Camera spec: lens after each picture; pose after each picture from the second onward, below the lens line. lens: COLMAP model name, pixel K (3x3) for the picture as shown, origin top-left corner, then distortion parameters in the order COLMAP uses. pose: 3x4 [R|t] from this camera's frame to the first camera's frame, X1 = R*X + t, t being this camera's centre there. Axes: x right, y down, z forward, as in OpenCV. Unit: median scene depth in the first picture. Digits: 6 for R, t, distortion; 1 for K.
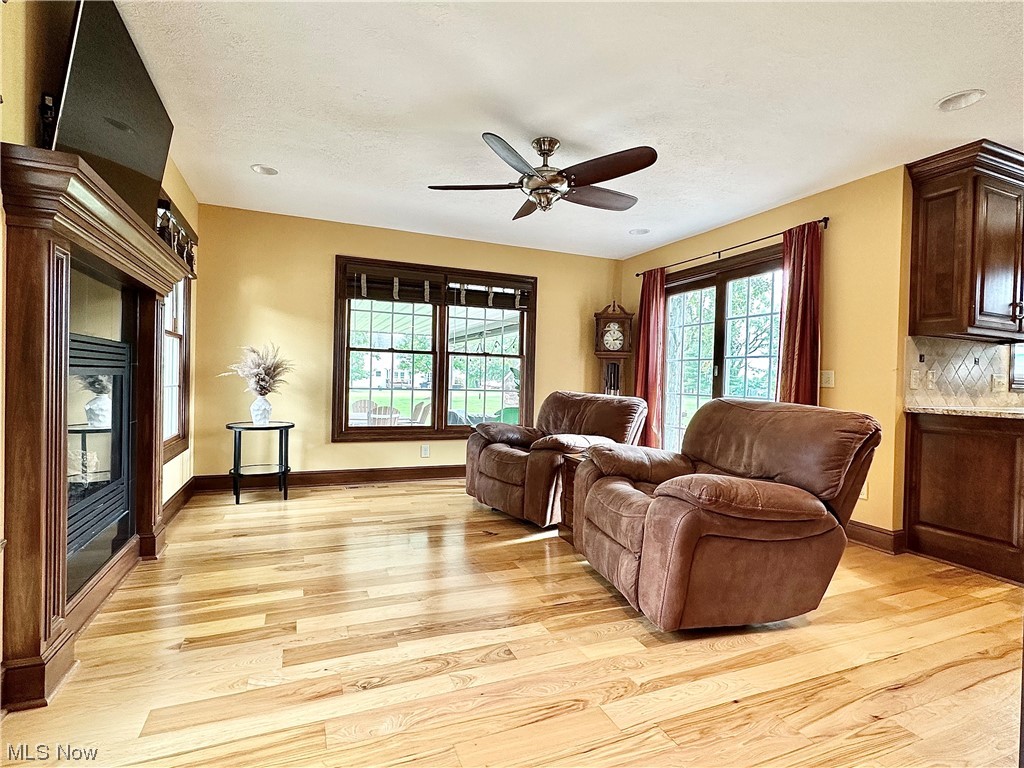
lens RADIAL K [[499.8, 0, 512.0], [0, 499.8, 384.0], [0, 0, 1]] dist [-0.014565, 0.000345]
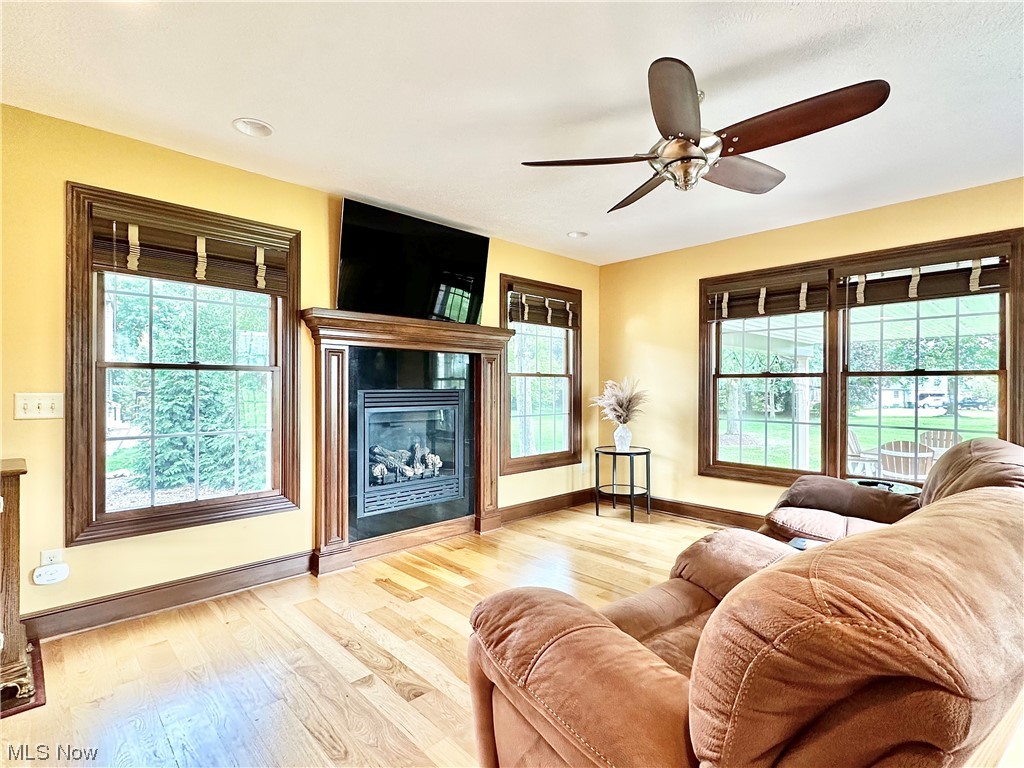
lens RADIAL K [[499.8, 0, 512.0], [0, 499.8, 384.0], [0, 0, 1]] dist [-0.014565, 0.000345]
pose [[0.353977, -0.031647, -0.934719, 0.405217], [-0.003662, 0.999373, -0.035222, -0.022214], [0.935247, 0.015891, 0.353639, 0.322602]]
